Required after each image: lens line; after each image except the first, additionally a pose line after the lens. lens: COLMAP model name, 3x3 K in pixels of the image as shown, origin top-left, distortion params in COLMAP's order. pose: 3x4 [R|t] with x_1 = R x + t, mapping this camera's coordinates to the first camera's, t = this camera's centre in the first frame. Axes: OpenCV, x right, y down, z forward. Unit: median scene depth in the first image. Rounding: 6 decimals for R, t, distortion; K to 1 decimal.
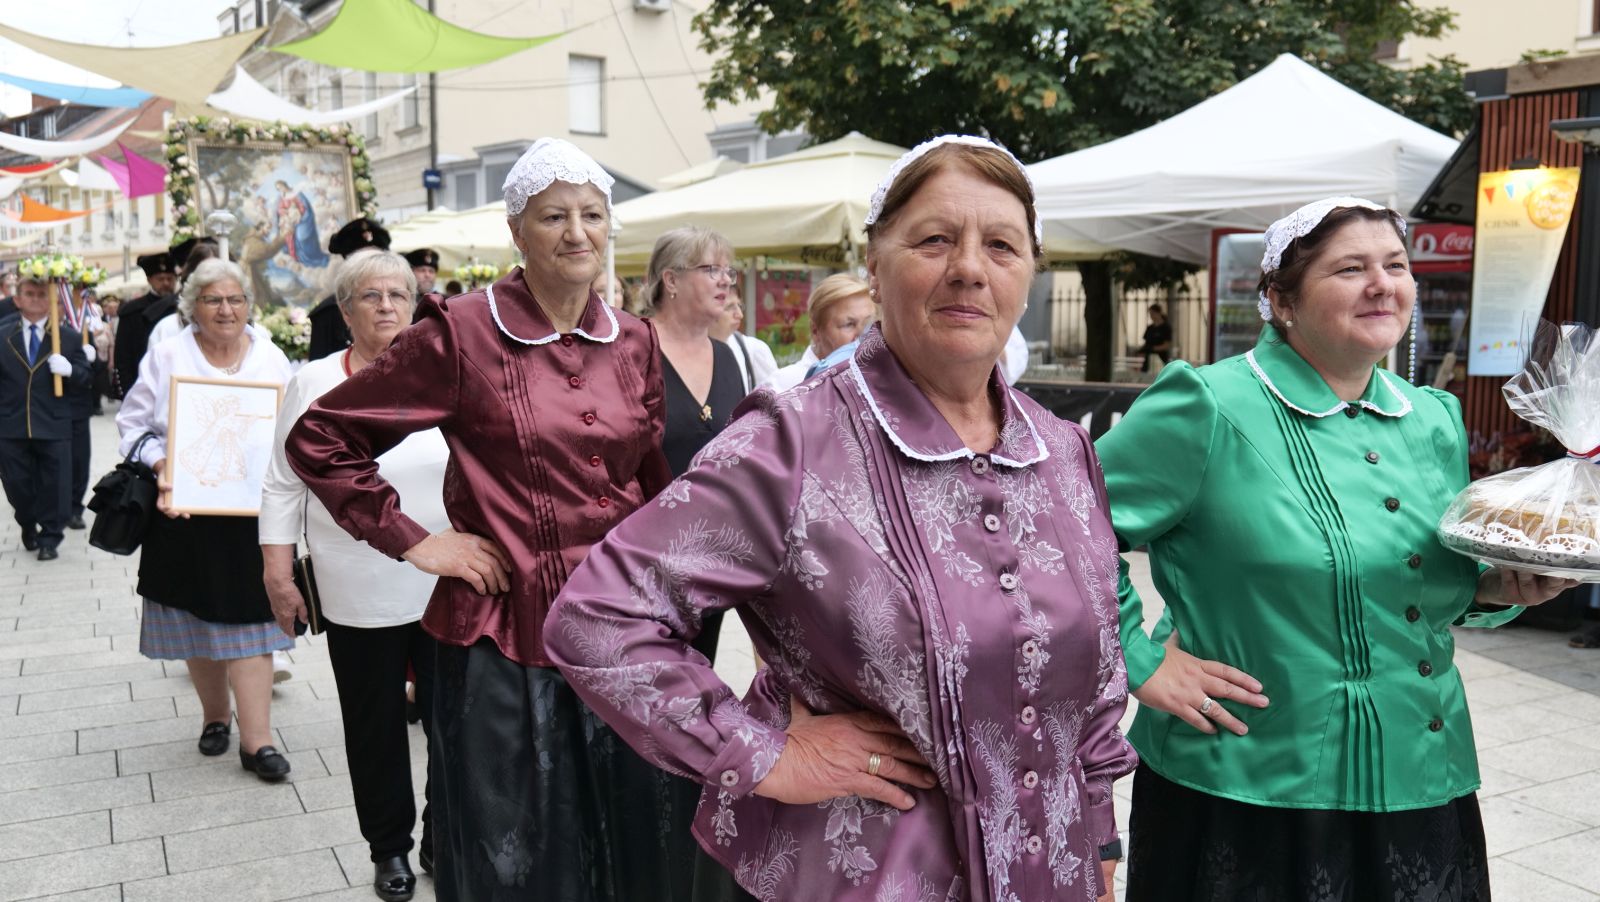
lens RADIAL K [[1352.8, 0, 793.5], [0, 1352.8, 486.5], [0, 0, 1]] dist [-0.019202, 0.007528]
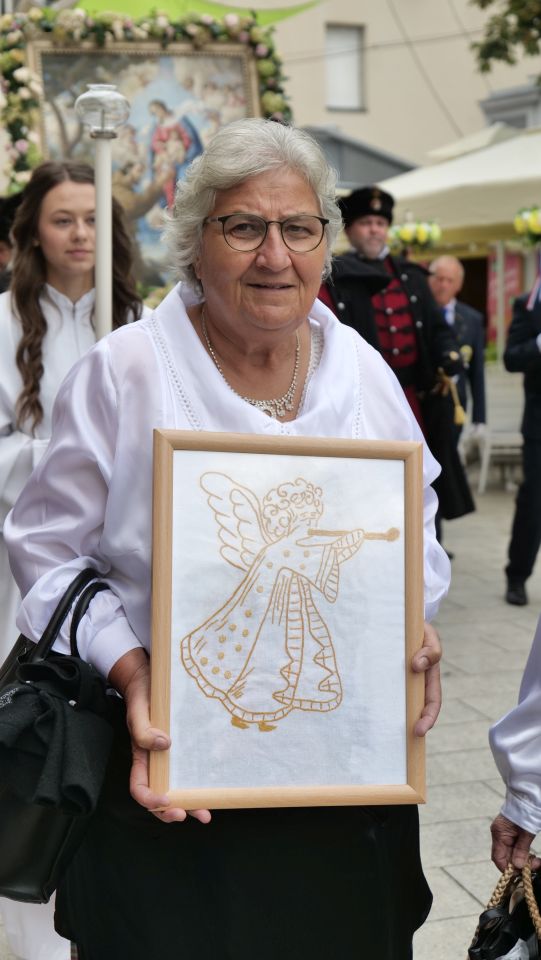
lens RADIAL K [[1567.3, 0, 276.5], [0, 1567.3, 479.1], [0, 0, 1]] dist [-0.058340, 0.000000]
pose [[0.974755, -0.003454, -0.223252, -0.149634], [-0.000096, 0.999874, -0.015889, -0.027752], [0.223279, 0.015510, 0.974631, 0.263156]]
